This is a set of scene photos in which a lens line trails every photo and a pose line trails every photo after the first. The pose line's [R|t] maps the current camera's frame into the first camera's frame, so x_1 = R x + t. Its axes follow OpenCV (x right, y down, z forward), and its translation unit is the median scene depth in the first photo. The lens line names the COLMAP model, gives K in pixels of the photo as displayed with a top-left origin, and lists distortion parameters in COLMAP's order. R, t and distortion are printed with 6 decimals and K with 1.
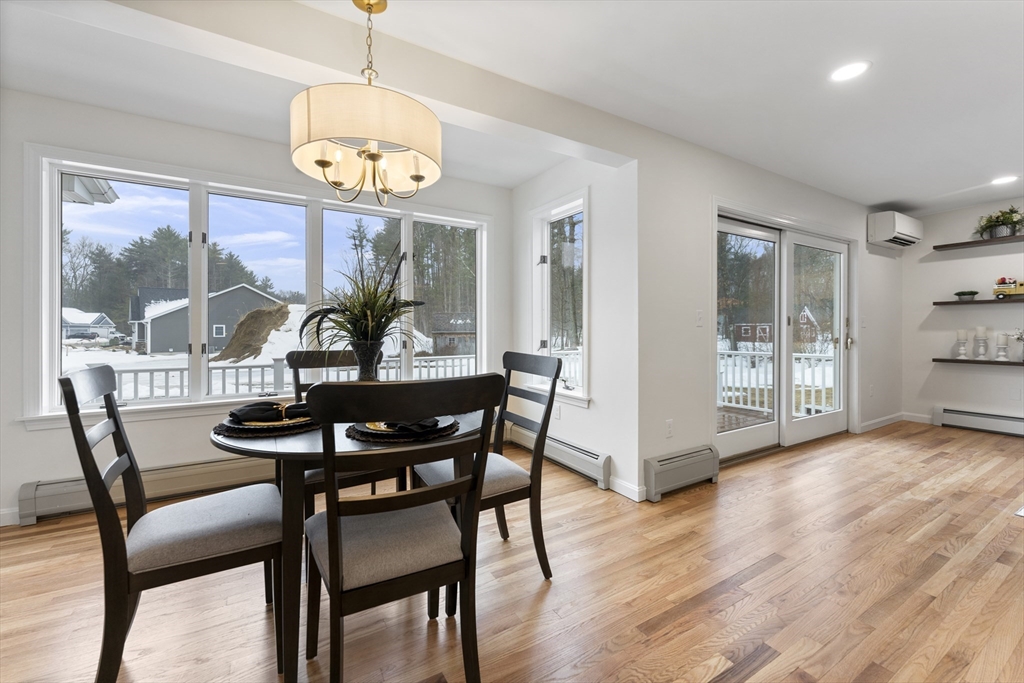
lens RADIAL K [[416.1, 0, 513.9], [0, 416.1, 327.2], [0, 0, 1]] dist [-0.000042, -0.000011]
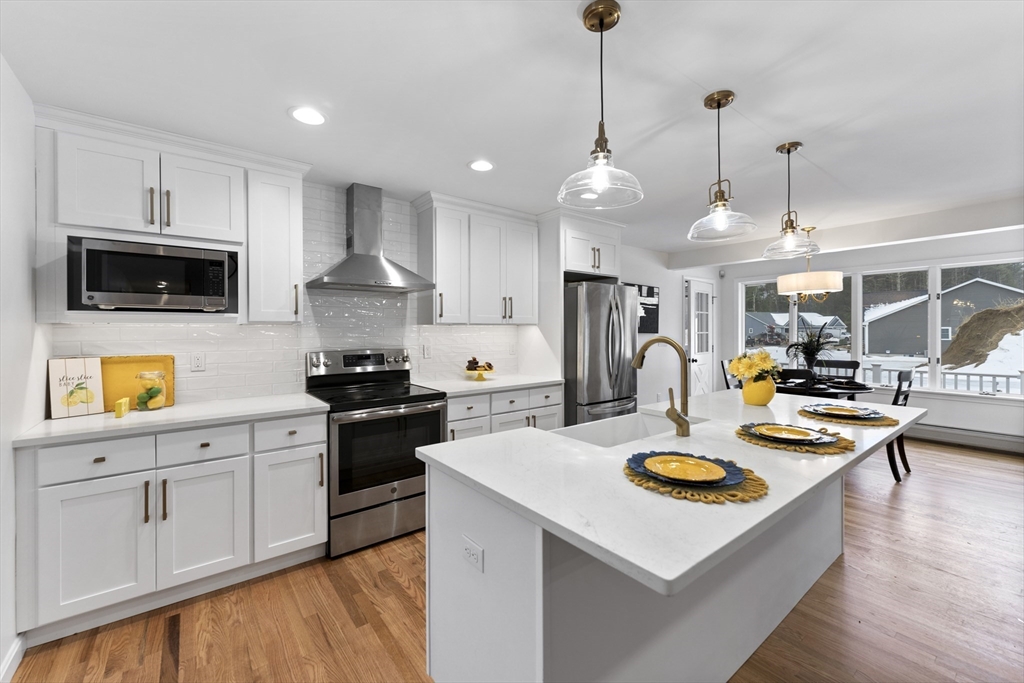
lens RADIAL K [[412.5, 0, 509.1], [0, 412.5, 331.7], [0, 0, 1]] dist [0.000735, 0.000184]
pose [[0.112038, 0.005775, -0.993687, 0.109676], [0.005215, 0.999966, 0.006399, -0.007958], [0.993690, -0.005899, 0.112004, -0.060895]]
